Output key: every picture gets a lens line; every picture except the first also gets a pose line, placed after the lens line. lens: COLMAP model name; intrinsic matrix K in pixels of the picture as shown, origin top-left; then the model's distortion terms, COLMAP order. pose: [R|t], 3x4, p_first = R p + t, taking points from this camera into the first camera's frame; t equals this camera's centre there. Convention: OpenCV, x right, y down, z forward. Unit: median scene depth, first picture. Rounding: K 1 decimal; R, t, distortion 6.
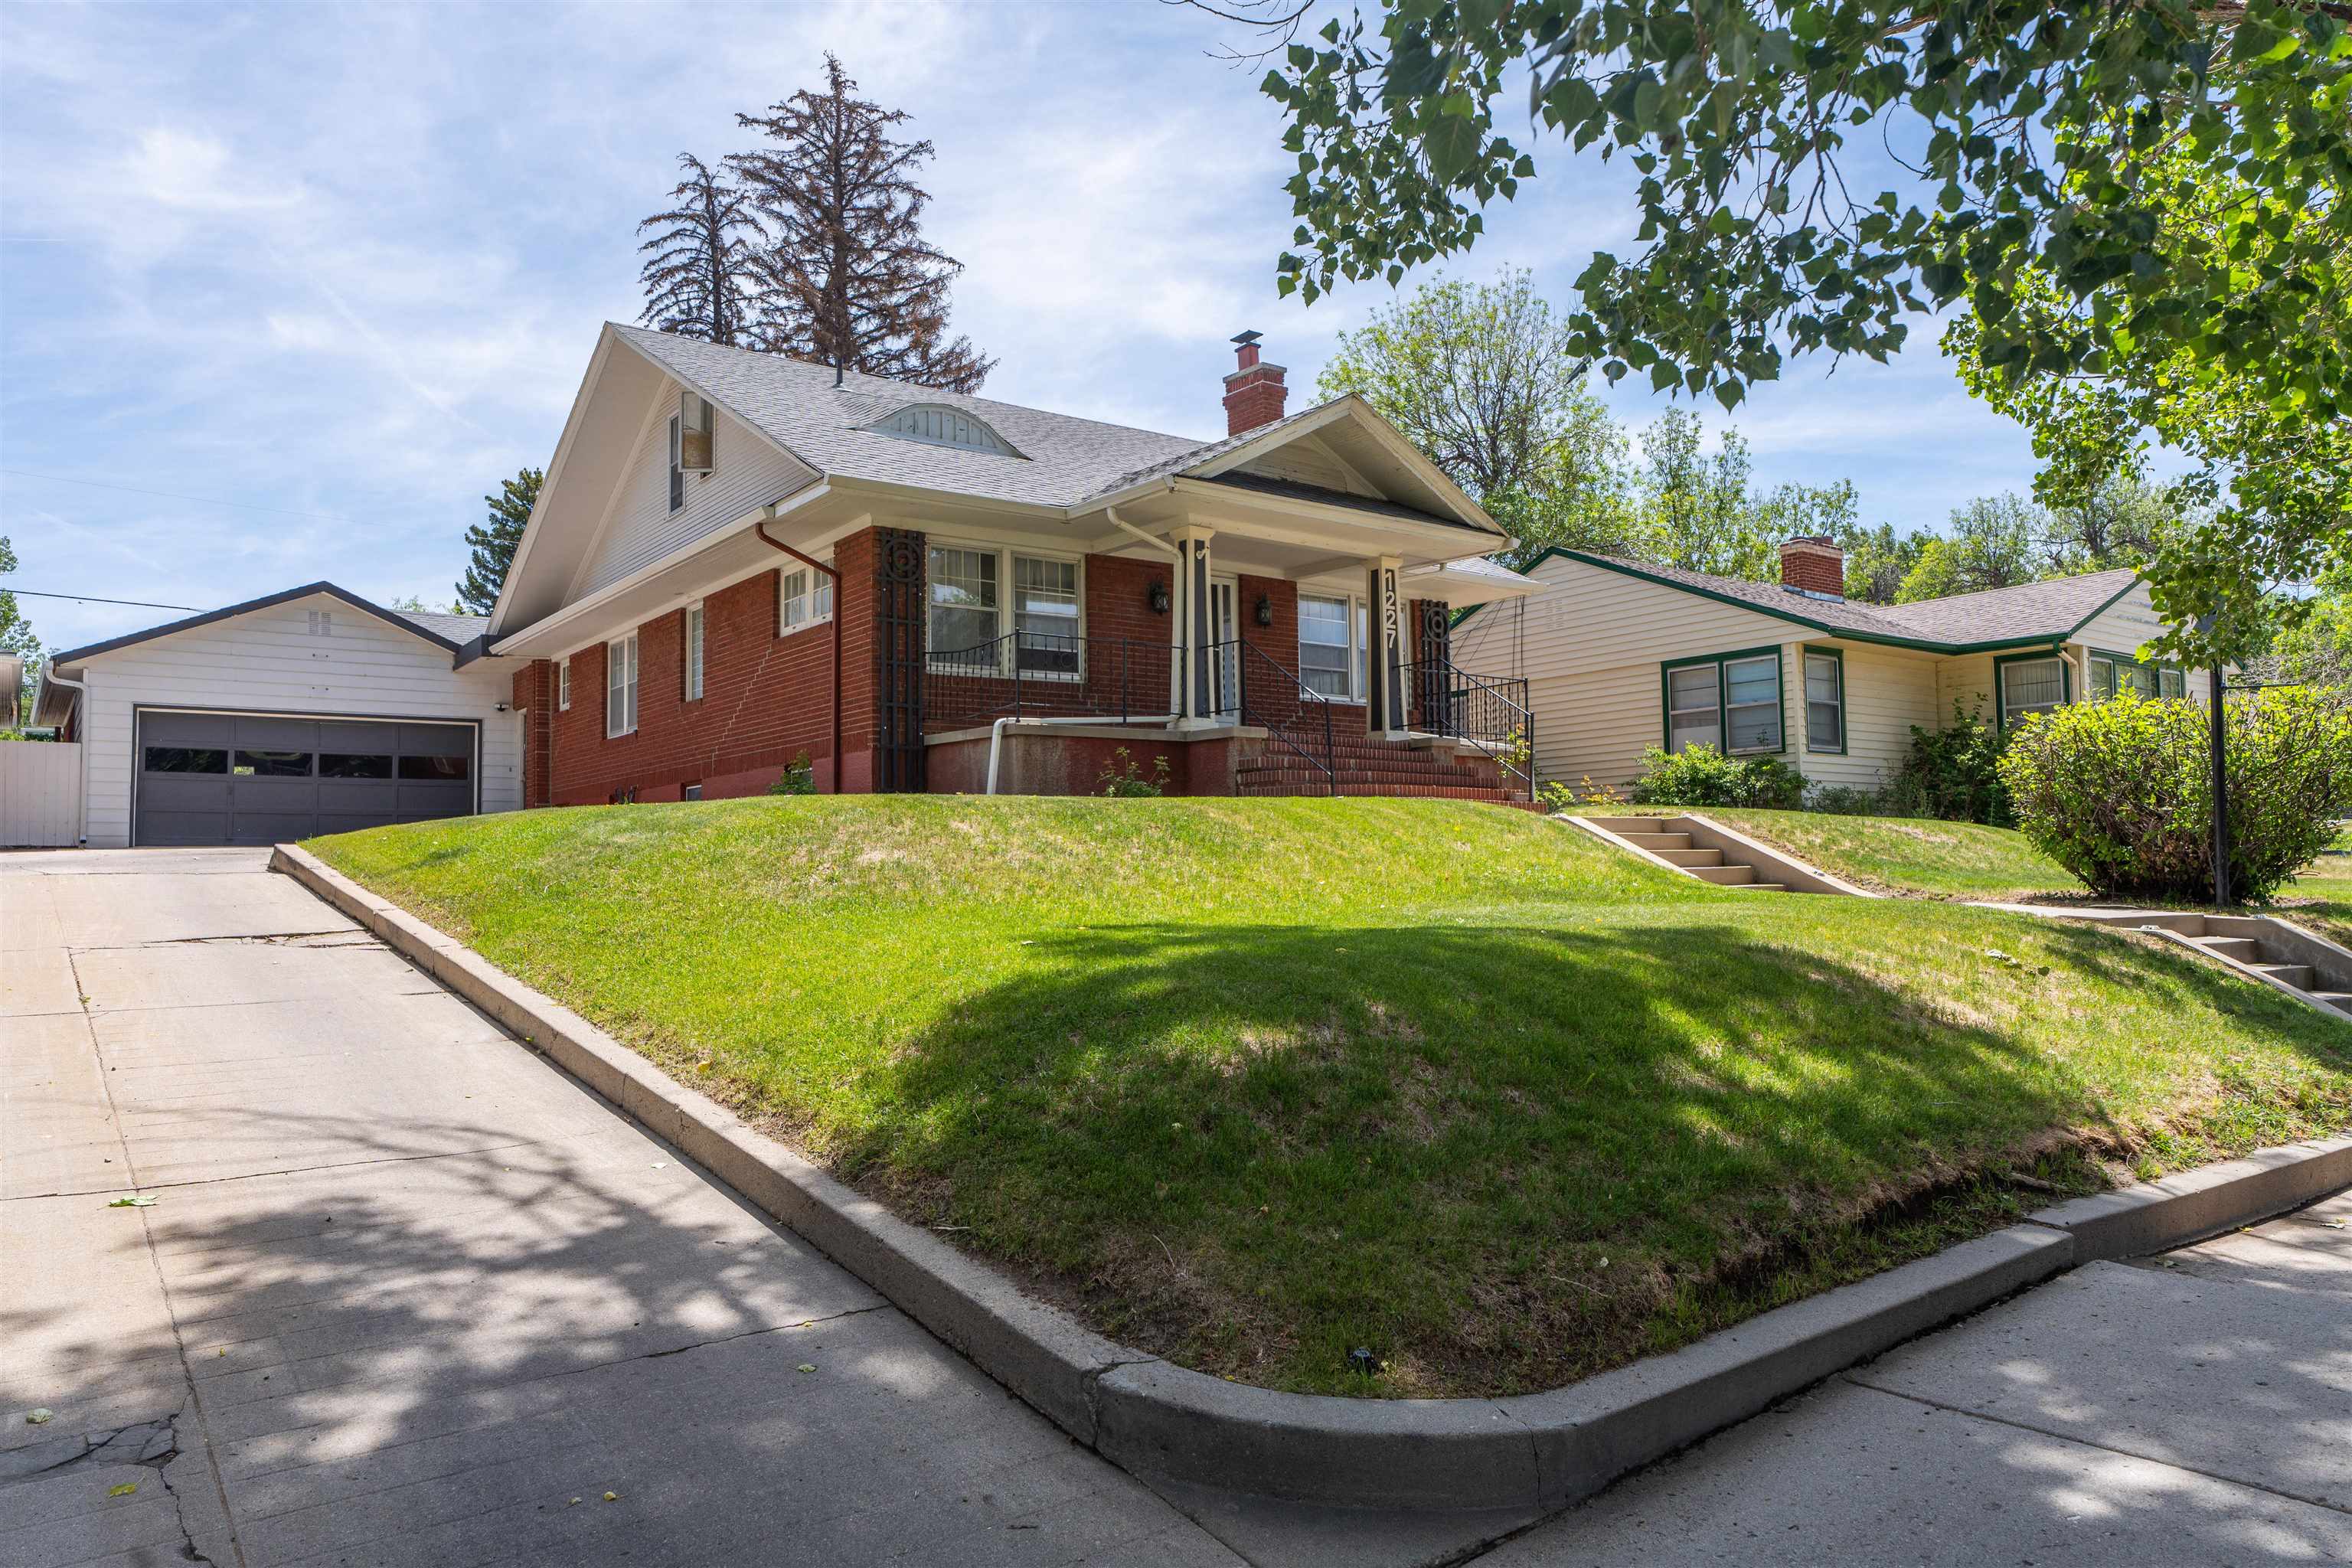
lens RADIAL K [[1554.6, 0, 1176.0], [0, 1554.6, 784.0], [0, 0, 1]] dist [0.002651, -0.000880]
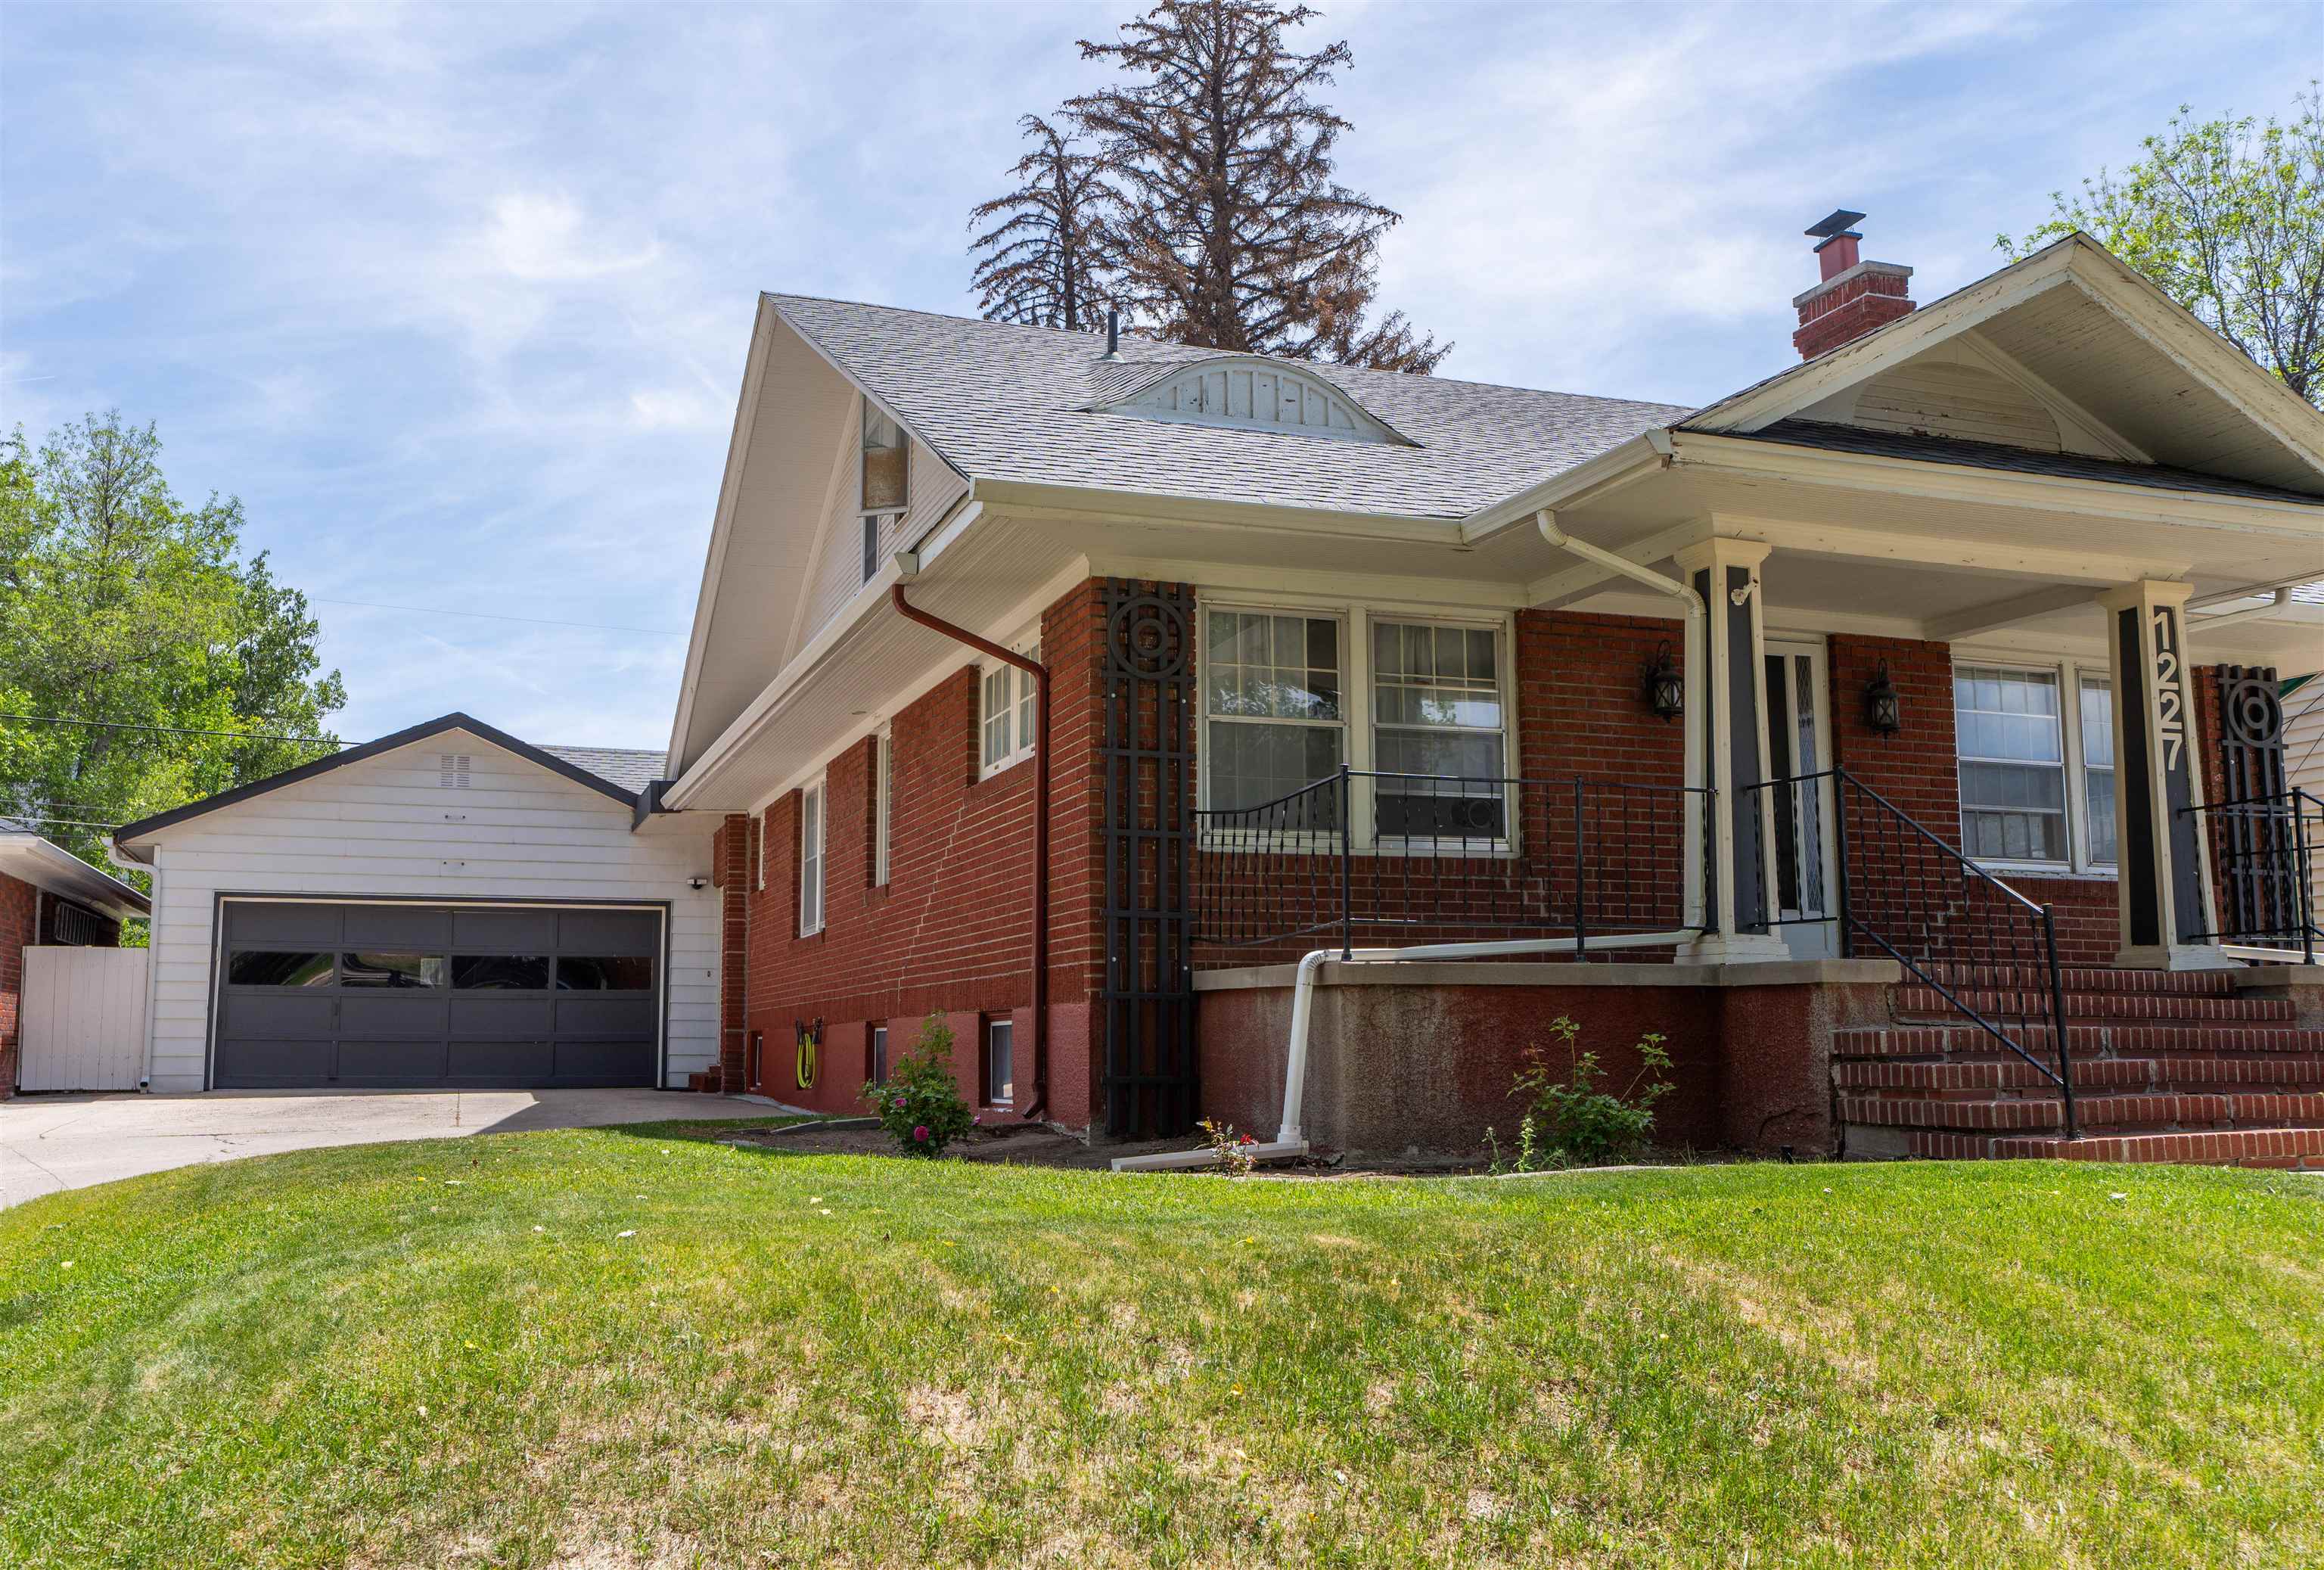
lens RADIAL K [[1840.2, 0, 1162.0], [0, 1840.2, 785.0], [0, 0, 1]] dist [-0.004654, 0.037921]
pose [[0.950032, -0.026451, -0.311029, 0.016836], [0.005848, 0.997737, -0.066990, -0.040321], [0.312097, 0.061823, 0.948036, 0.315901]]
